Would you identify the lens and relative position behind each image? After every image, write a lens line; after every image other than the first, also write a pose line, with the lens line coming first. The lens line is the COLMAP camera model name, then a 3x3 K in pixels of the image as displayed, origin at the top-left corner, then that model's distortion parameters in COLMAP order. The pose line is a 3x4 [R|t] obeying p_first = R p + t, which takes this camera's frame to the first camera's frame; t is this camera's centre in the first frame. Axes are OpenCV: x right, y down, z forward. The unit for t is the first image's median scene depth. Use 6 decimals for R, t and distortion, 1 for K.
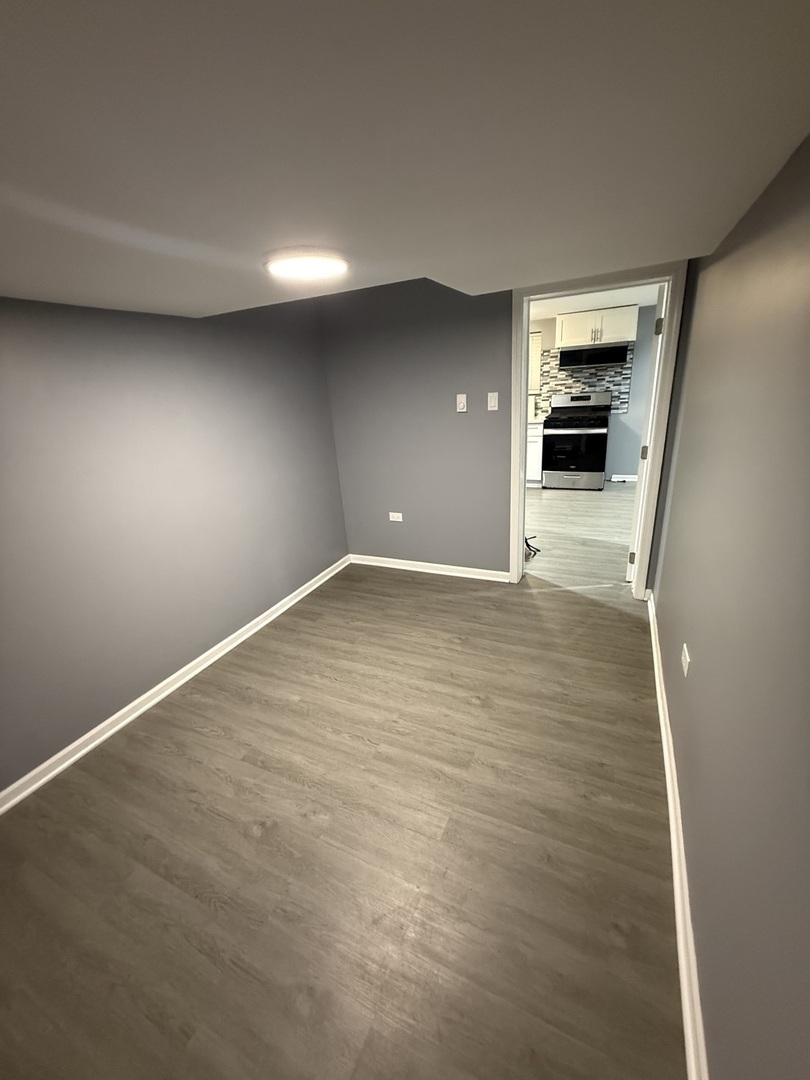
lens RADIAL K [[431.0, 0, 407.9], [0, 431.0, 536.4], [0, 0, 1]] dist [-0.001320, 0.000236]
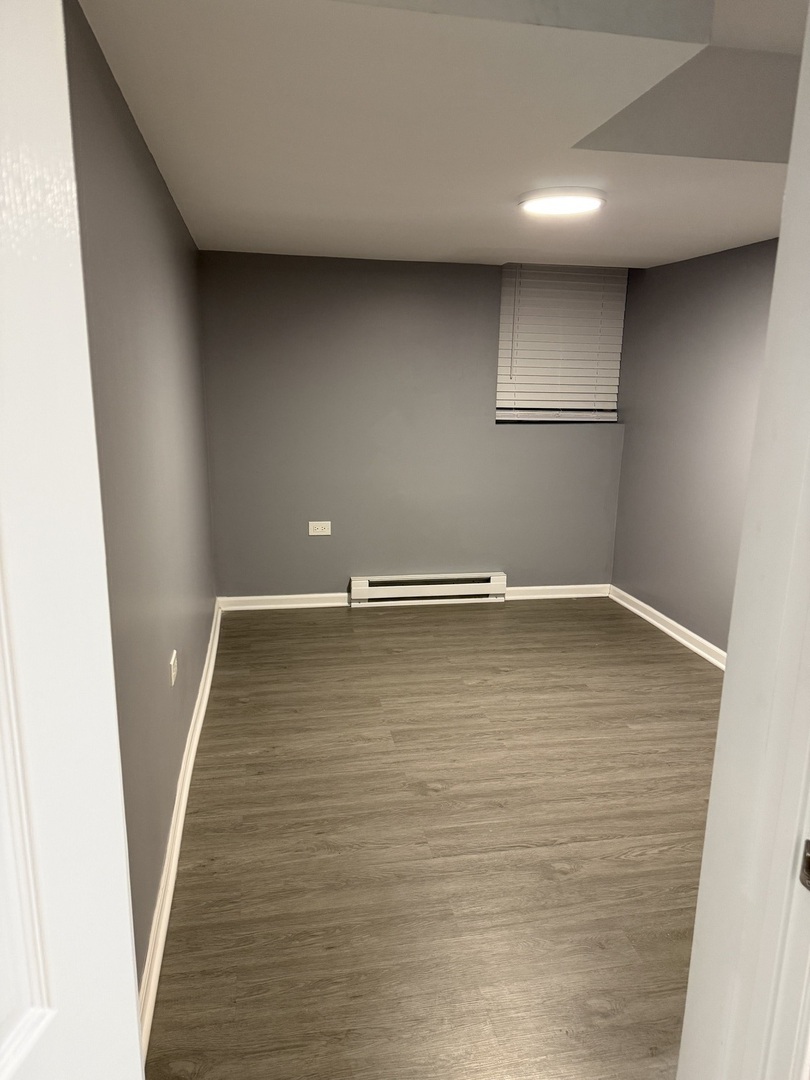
lens RADIAL K [[755.5, 0, 405.0], [0, 755.5, 540.0], [0, 0, 1]] dist [0.180573, -0.318945]
pose [[-0.811619, 0.179993, -0.555767, 0.862100], [-0.161967, 0.844724, 0.510105, -0.596191], [0.561286, 0.504027, -0.656441, 1.699465]]
